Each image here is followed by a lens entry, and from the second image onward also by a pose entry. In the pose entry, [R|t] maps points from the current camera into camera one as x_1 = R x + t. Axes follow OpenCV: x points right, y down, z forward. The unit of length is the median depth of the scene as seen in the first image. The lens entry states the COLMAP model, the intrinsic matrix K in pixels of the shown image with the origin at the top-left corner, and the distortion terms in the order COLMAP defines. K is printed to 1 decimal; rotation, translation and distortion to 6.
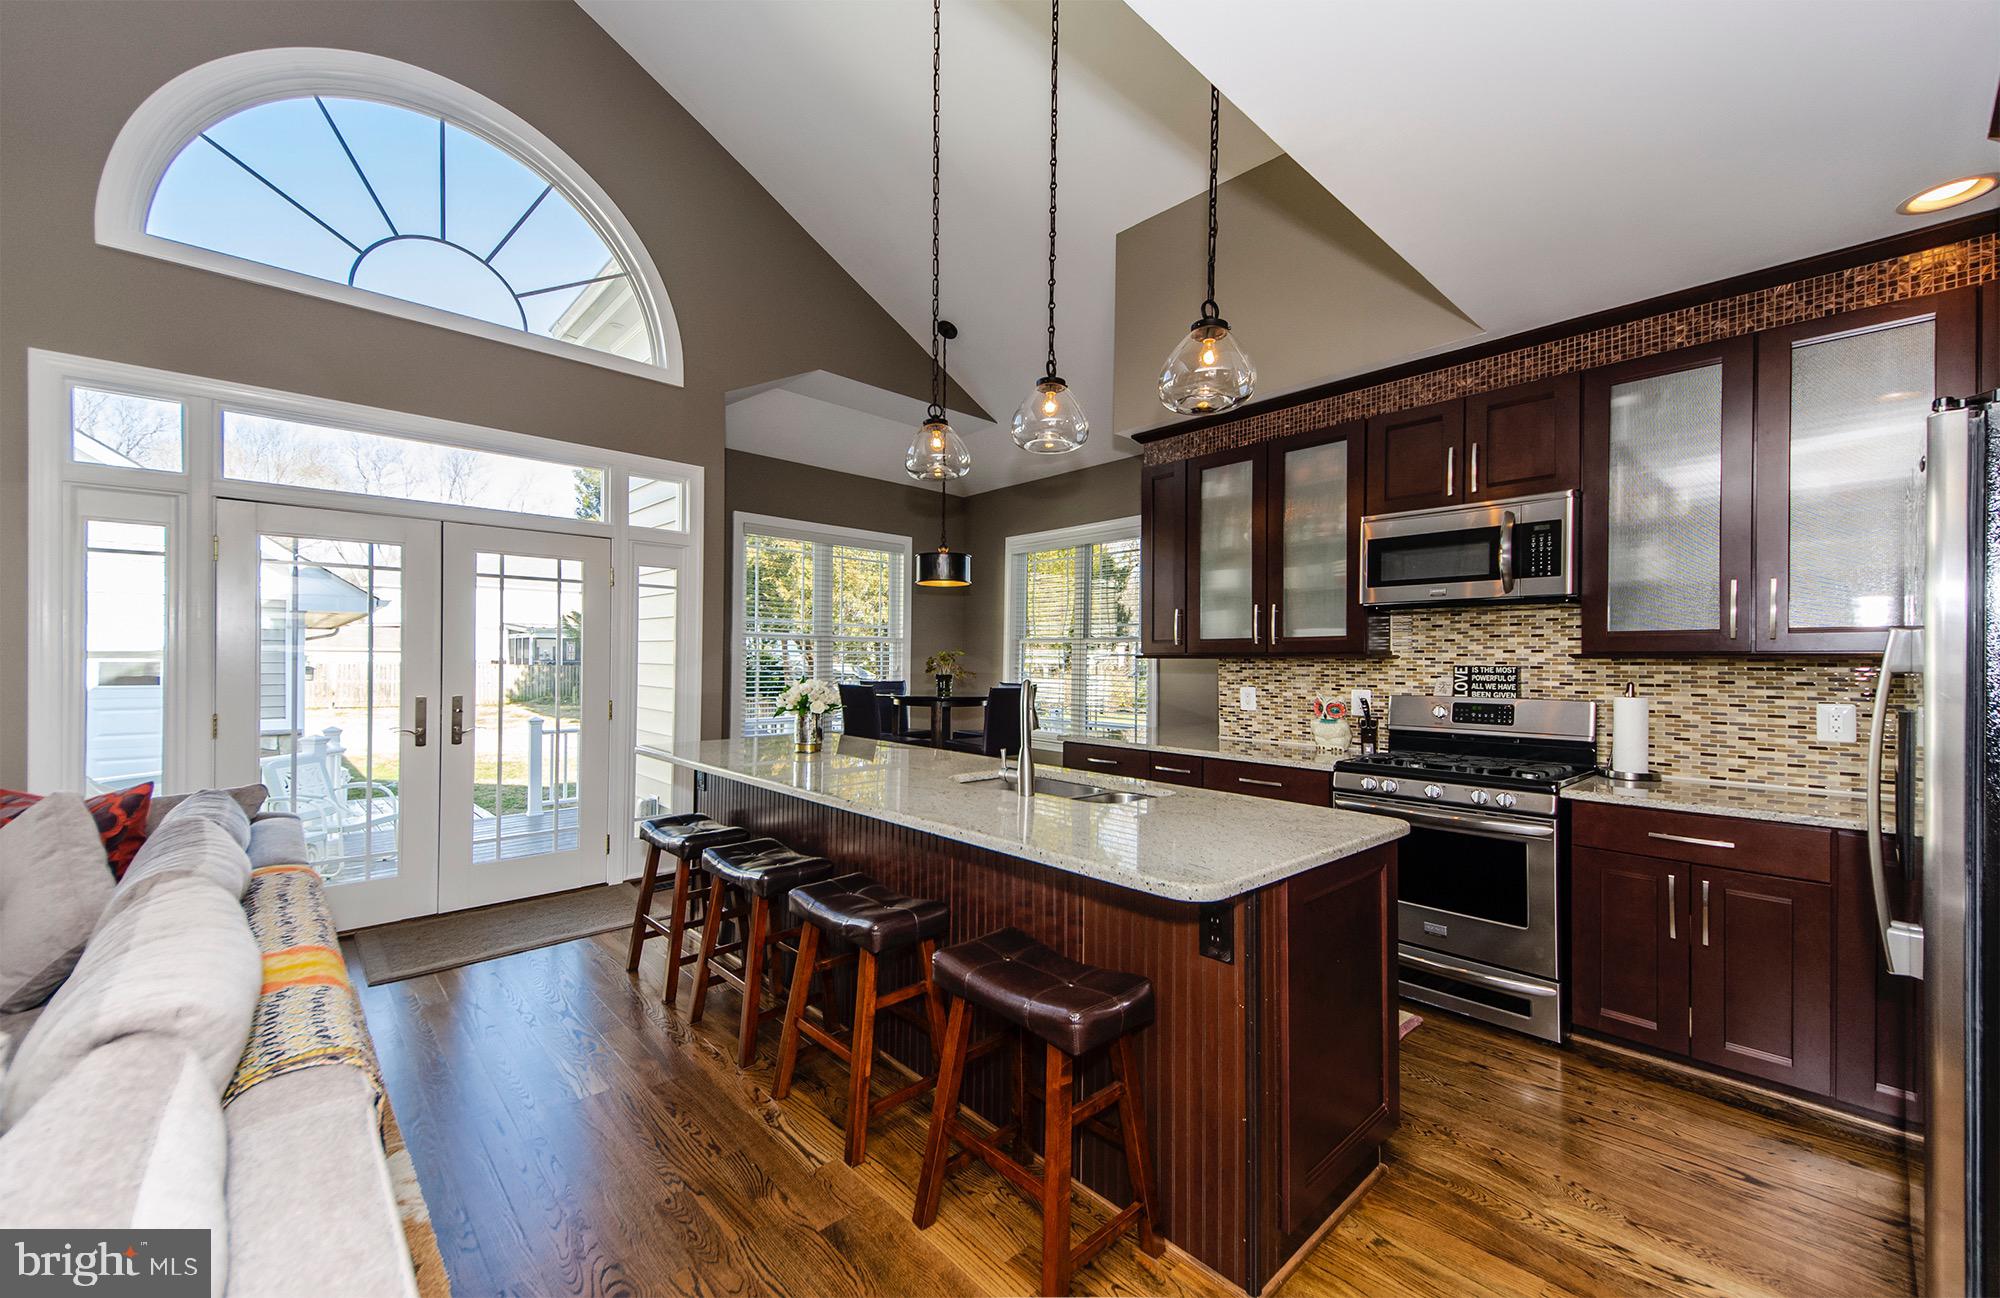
lens RADIAL K [[776.2, 0, 983.5], [0, 776.2, 655.8], [0, 0, 1]] dist [0.025975, -0.004956]
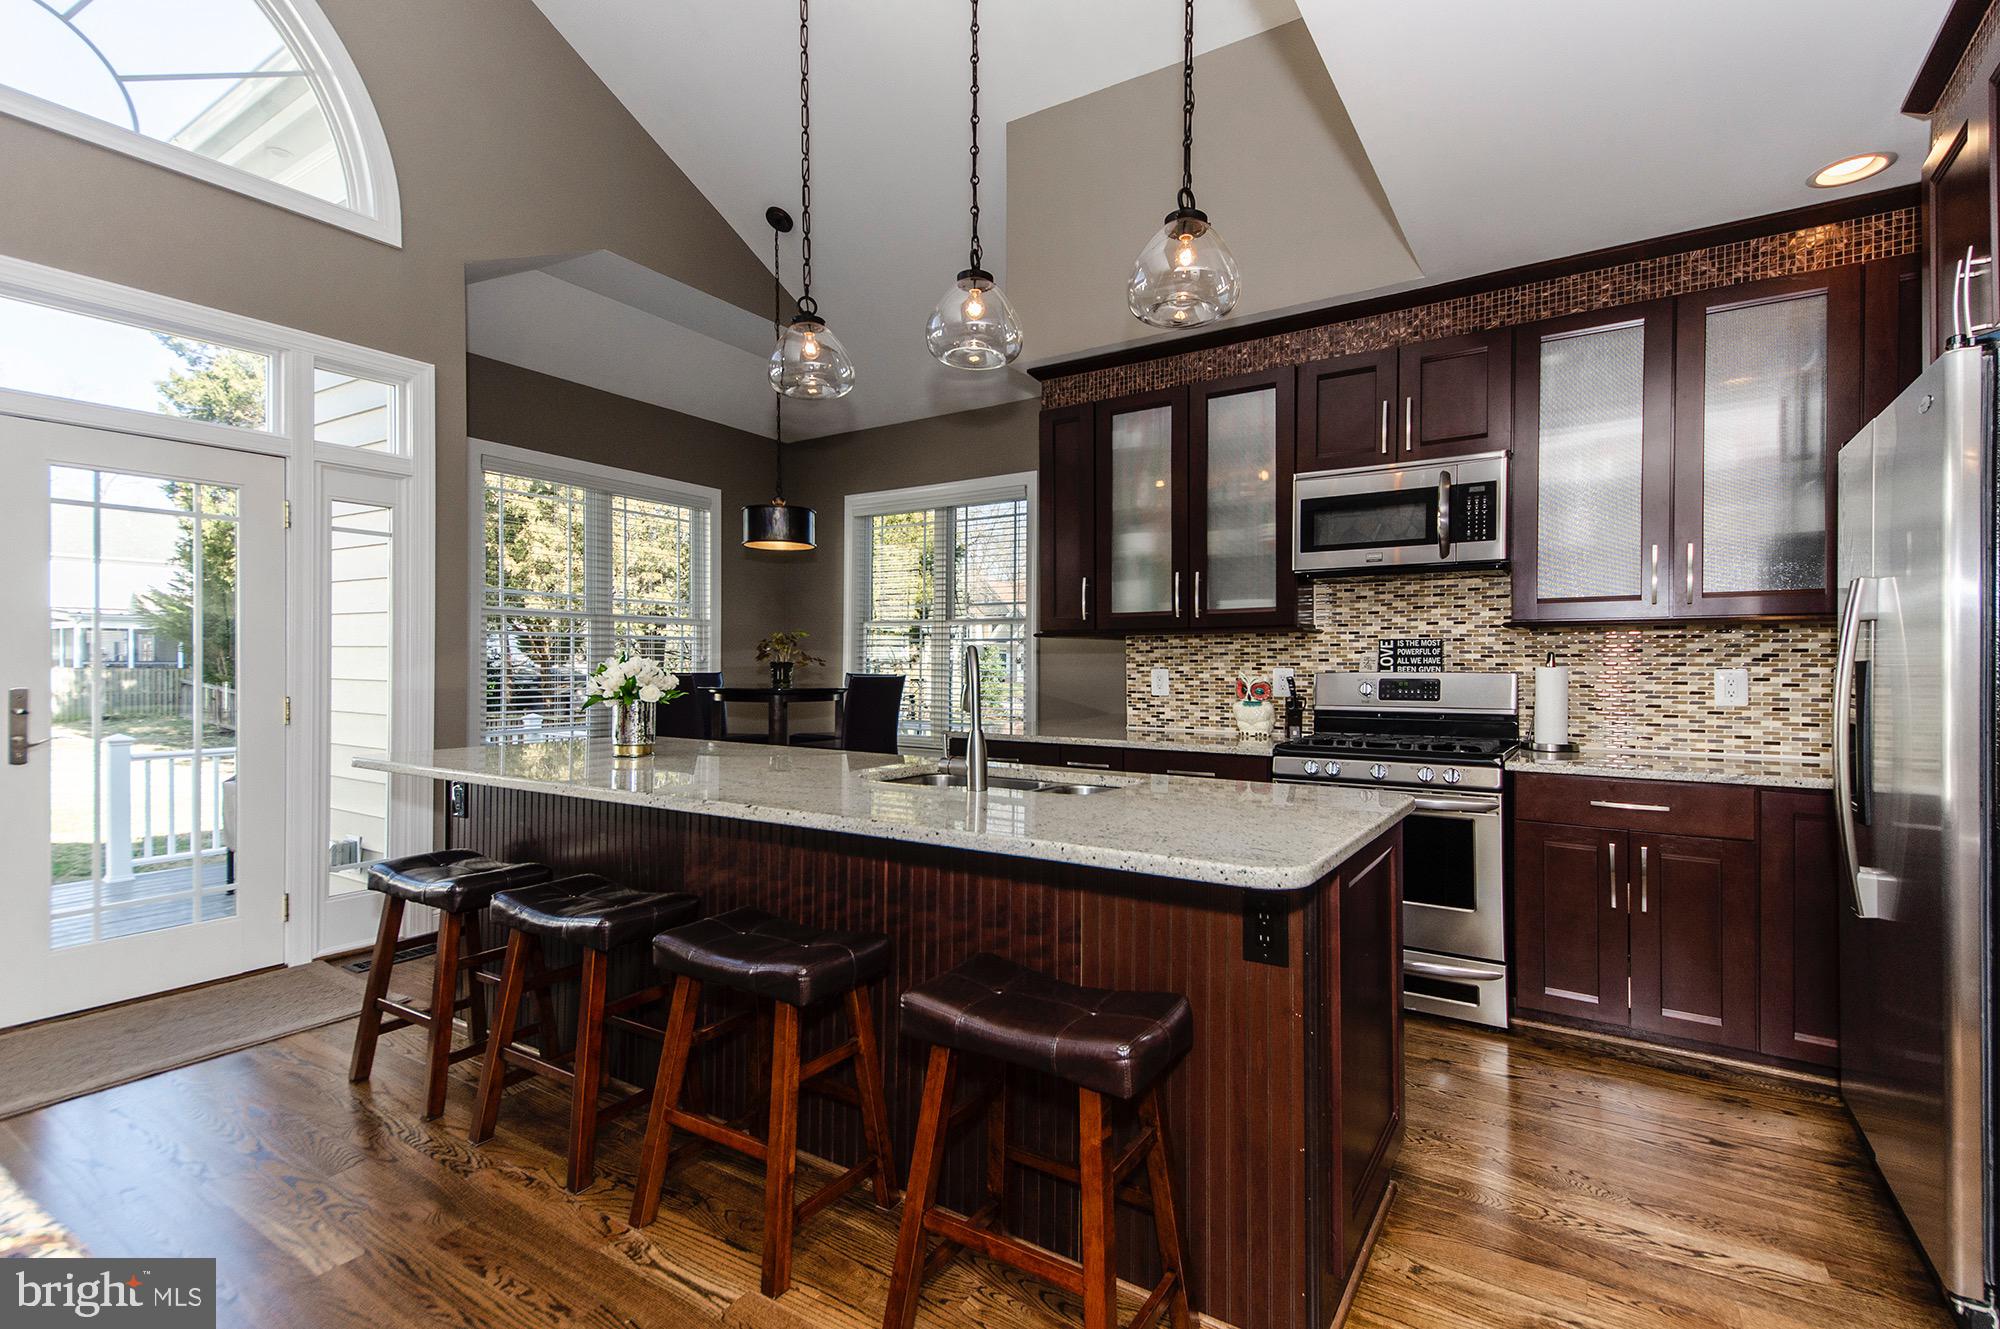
lens RADIAL K [[912.9, 0, 1012.6], [0, 912.9, 664.8], [0, 0, 1]] dist [0.033521, -0.001807]
pose [[0.965946, -0.006642, 0.258659, -0.114361], [0.003927, 0.999932, 0.011013, 0.032797], [-0.258714, -0.009623, 0.965906, 0.071097]]
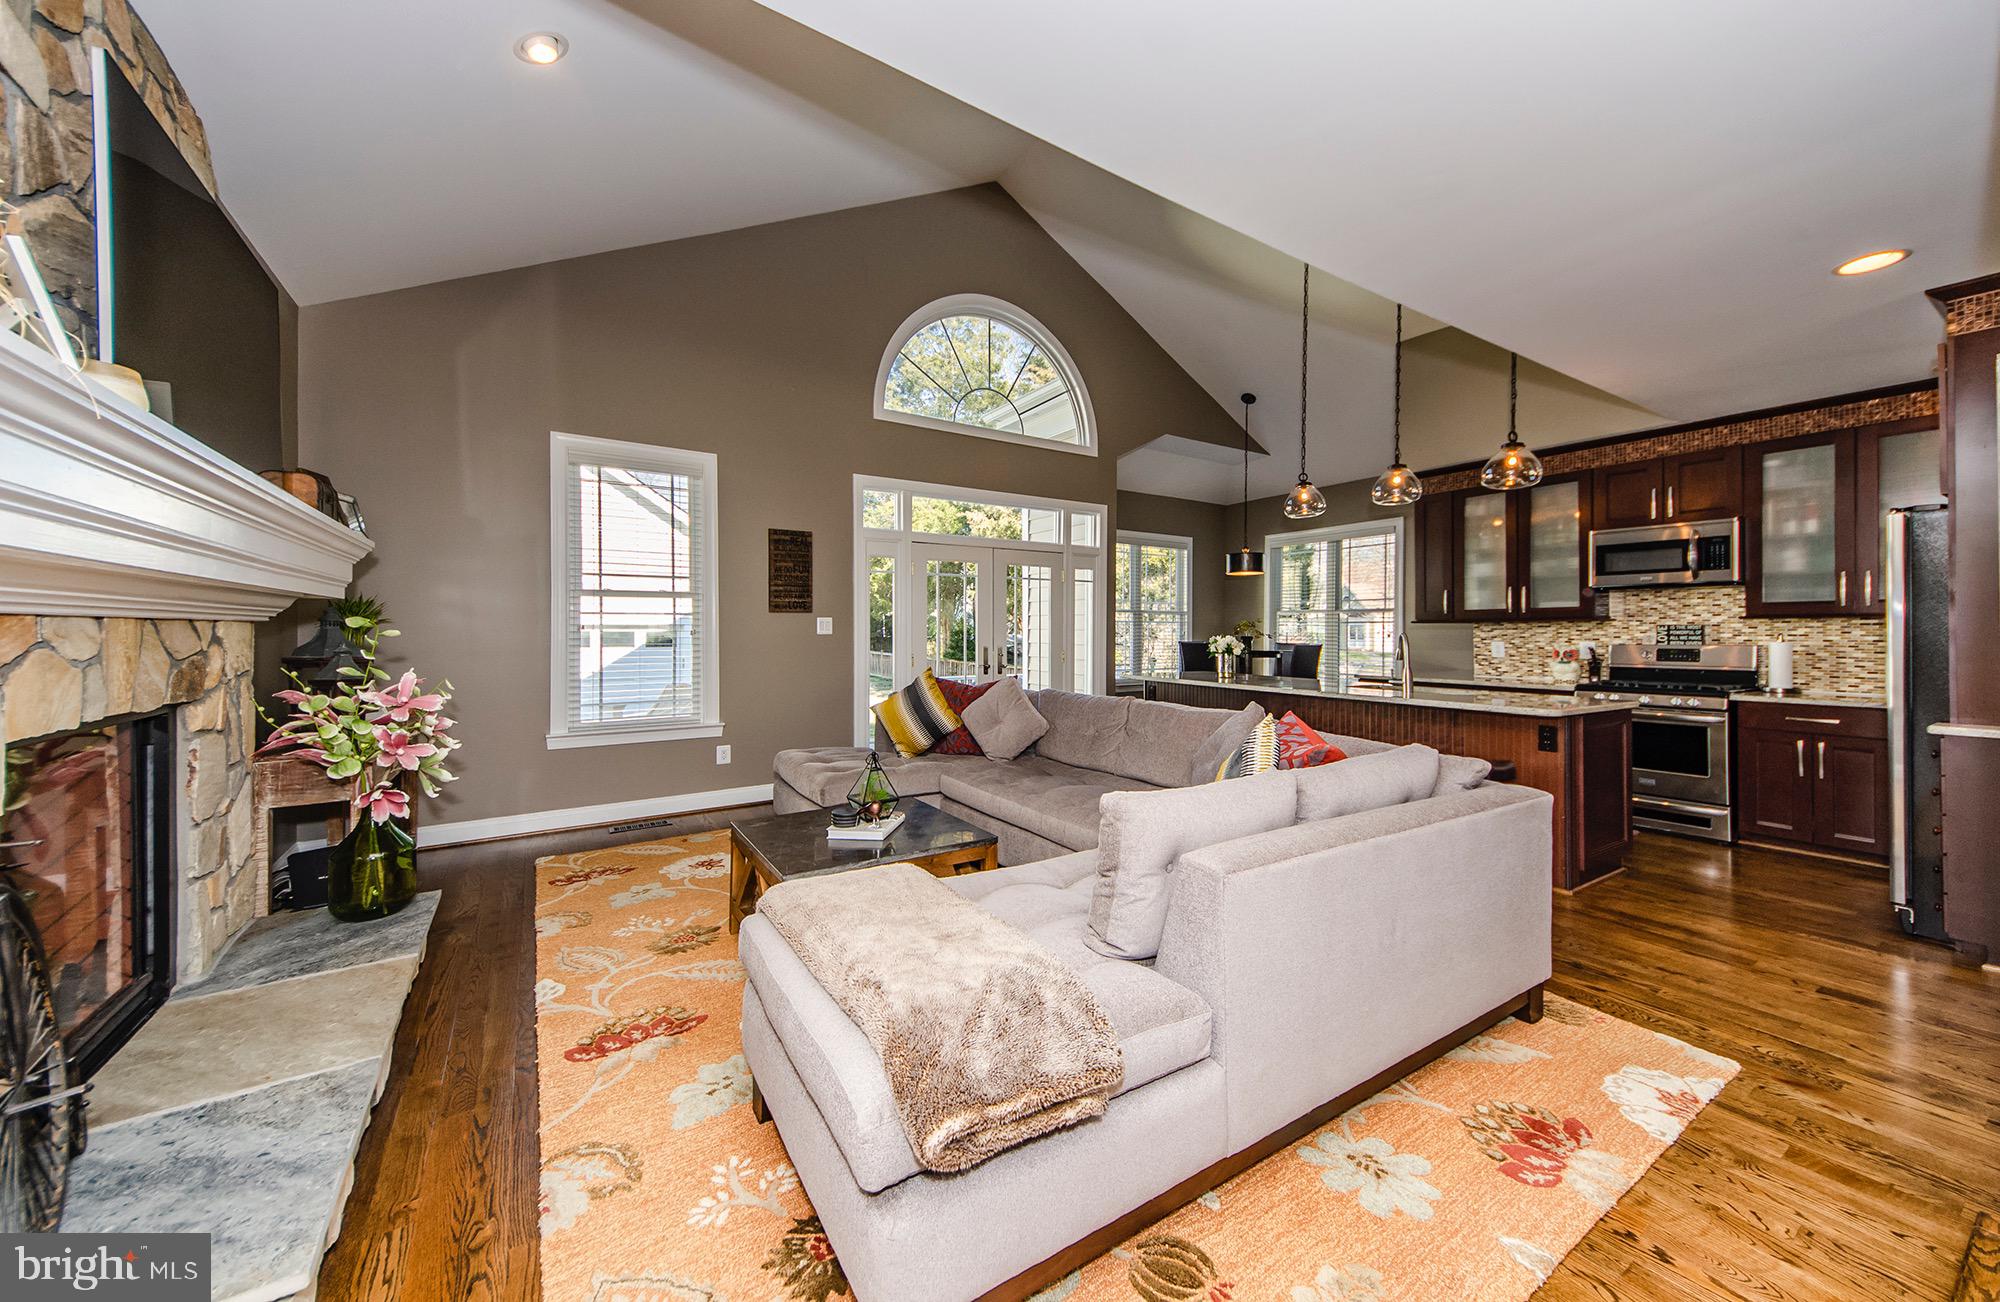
lens RADIAL K [[776.2, 0, 976.1], [0, 776.2, 627.7], [0, 0, 1]] dist [0.025975, -0.004956]
pose [[0.986672, -0.007719, -0.162541, -0.544868], [0.007283, 0.999968, -0.003279, 0.015225], [0.162561, 0.002052, 0.986696, -0.872479]]
